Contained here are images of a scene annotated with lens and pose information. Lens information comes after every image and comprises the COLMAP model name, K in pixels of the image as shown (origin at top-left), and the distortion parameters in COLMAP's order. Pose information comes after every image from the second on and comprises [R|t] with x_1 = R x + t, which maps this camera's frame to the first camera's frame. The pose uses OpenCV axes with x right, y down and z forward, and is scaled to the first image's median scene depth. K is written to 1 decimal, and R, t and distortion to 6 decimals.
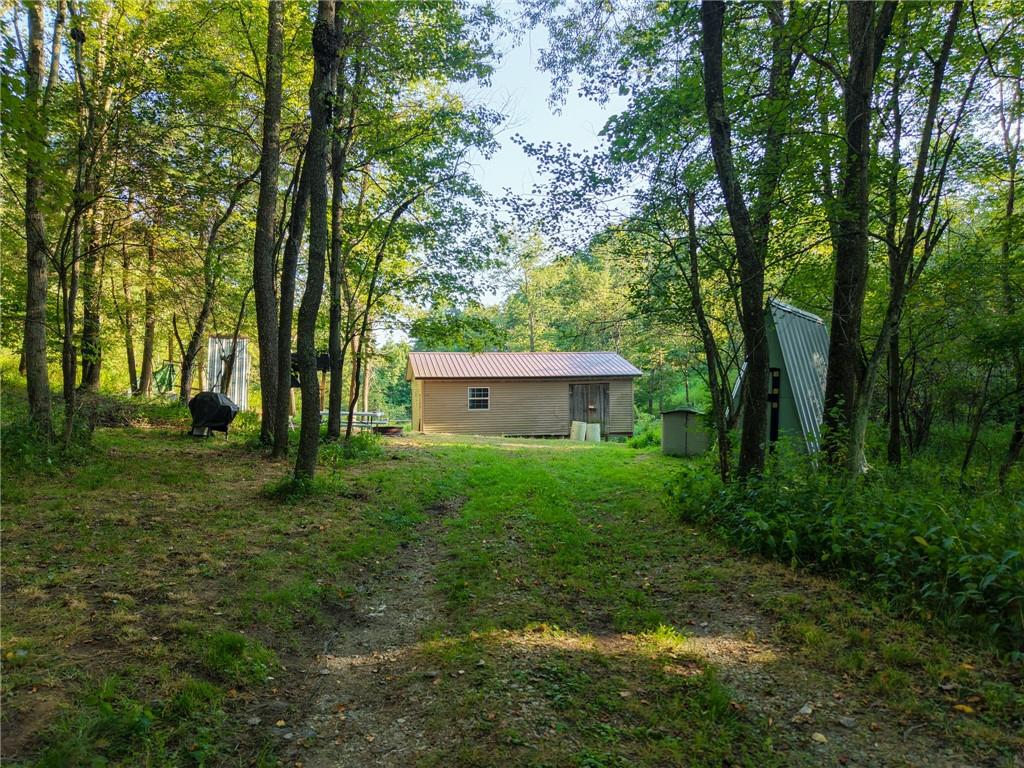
lens RADIAL K [[686.1, 0, 509.1], [0, 686.1, 389.2], [0, 0, 1]] dist [0.051190, -0.060204]
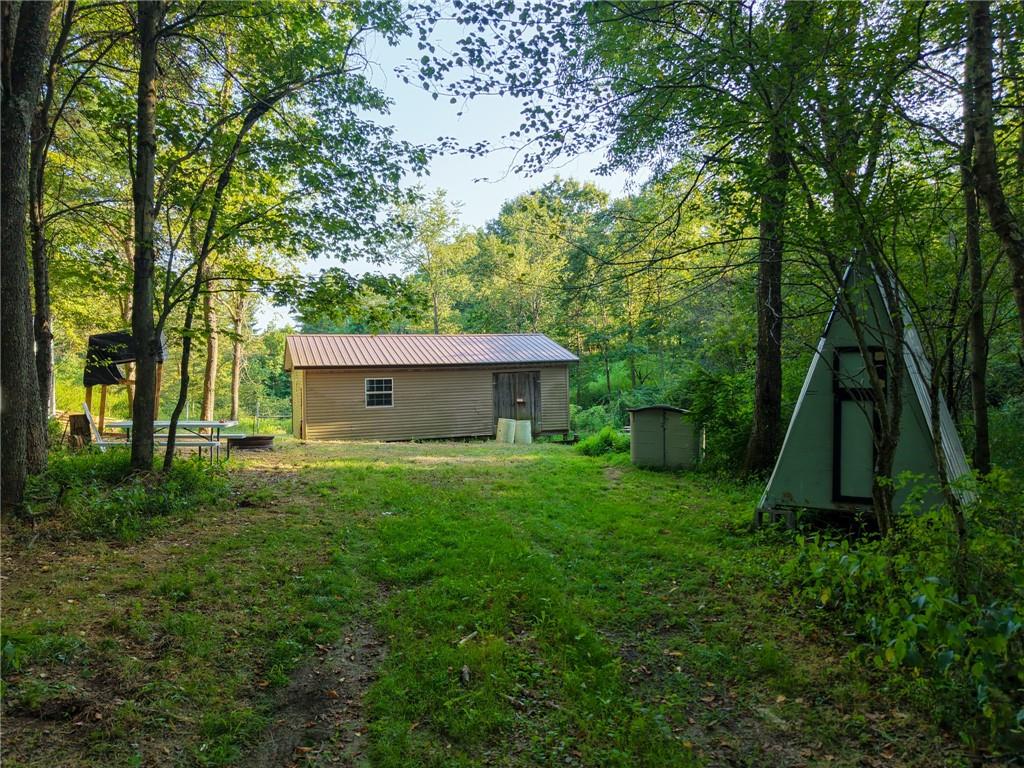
lens RADIAL K [[704.5, 0, 515.8], [0, 704.5, 367.0], [0, 0, 1]] dist [0.047503, -0.001664]
pose [[0.987997, -0.011222, 0.154065, -0.013890], [0.013253, 0.999838, -0.012163, -0.003782], [-0.153904, 0.014059, 0.987986, 0.178196]]
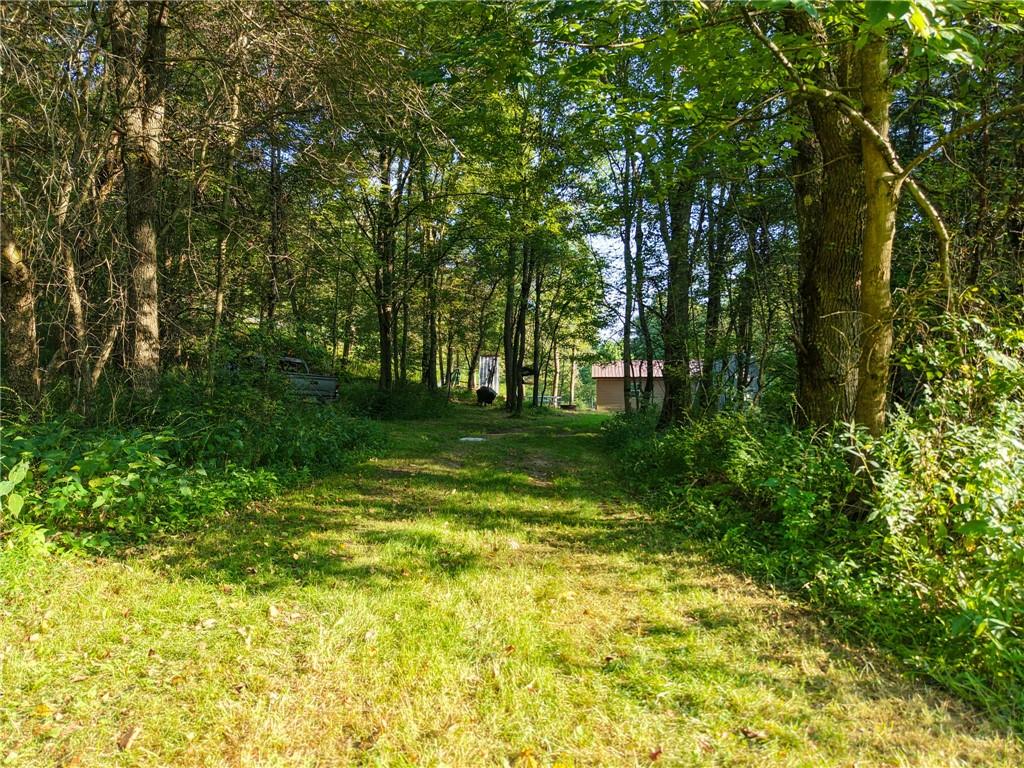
lens RADIAL K [[686.1, 0, 509.1], [0, 686.1, 389.2], [0, 0, 1]] dist [0.051190, -0.060204]
pose [[0.941887, 0.015713, -0.335563, 0.233448], [-0.010629, 0.999799, 0.016981, -0.014879], [0.335762, -0.012428, 0.941865, -0.642647]]
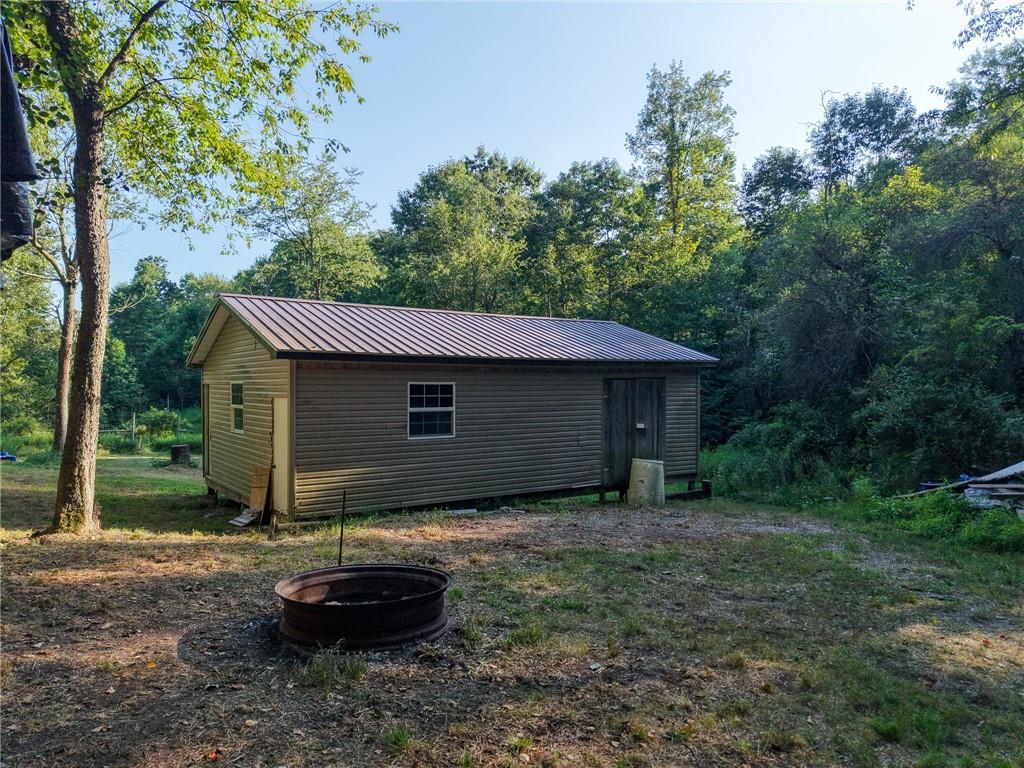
lens RADIAL K [[686.1, 0, 509.1], [0, 686.1, 389.2], [0, 0, 1]] dist [0.051190, -0.060204]
pose [[0.920839, 0.010528, 0.389801, -0.160591], [-0.012318, 0.999922, 0.002092, 0.000100], [-0.389749, -0.006728, 0.920897, 0.610073]]
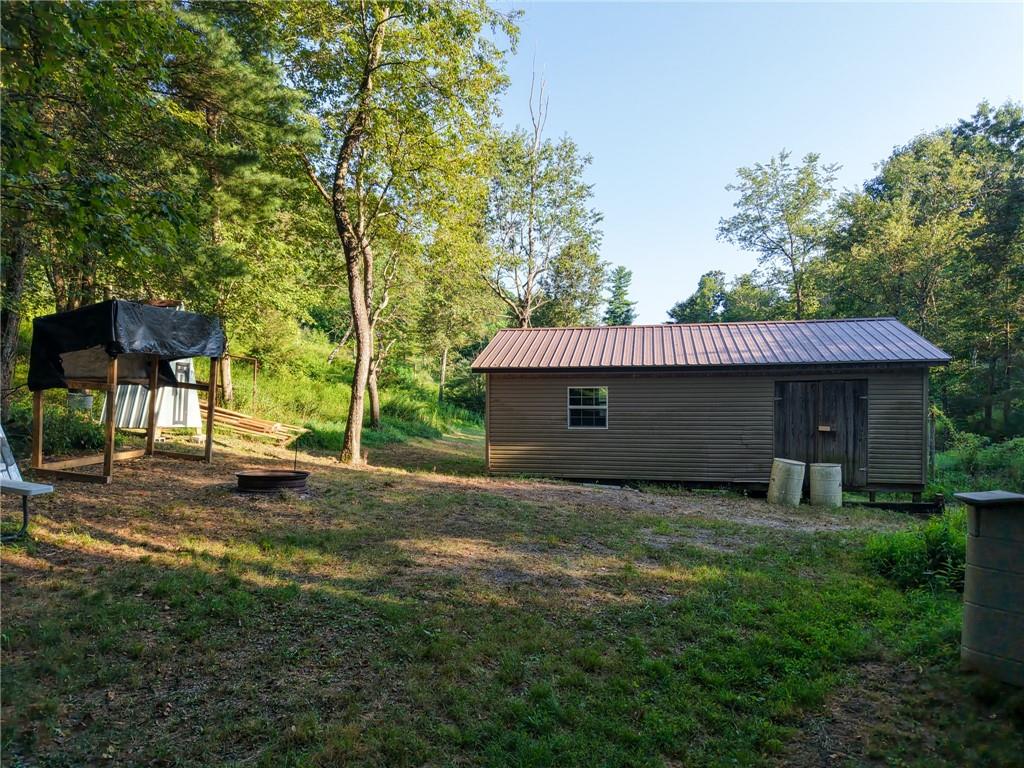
lens RADIAL K [[688.0, 0, 508.5], [0, 688.0, 406.7], [0, 0, 1]] dist [0.008294, -0.007673]
pose [[0.916474, 0.018751, -0.399655, 0.113549], [-0.006259, 0.999451, 0.032539, -0.003932], [0.400045, -0.027319, 0.916088, 0.486668]]
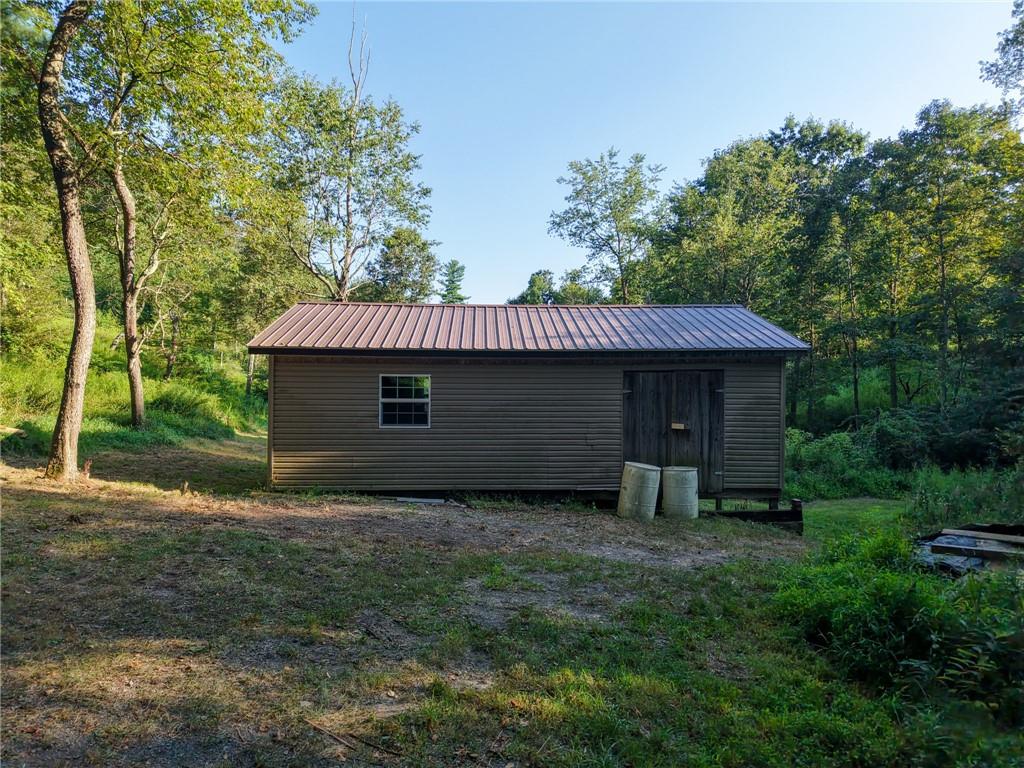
lens RADIAL K [[686.1, 0, 509.1], [0, 686.1, 389.2], [0, 0, 1]] dist [0.051190, -0.060204]
pose [[0.985494, 0.020035, -0.168522, 0.091972], [-0.018317, 0.999763, 0.011739, 0.000353], [0.168717, -0.008482, 0.985628, 0.592971]]
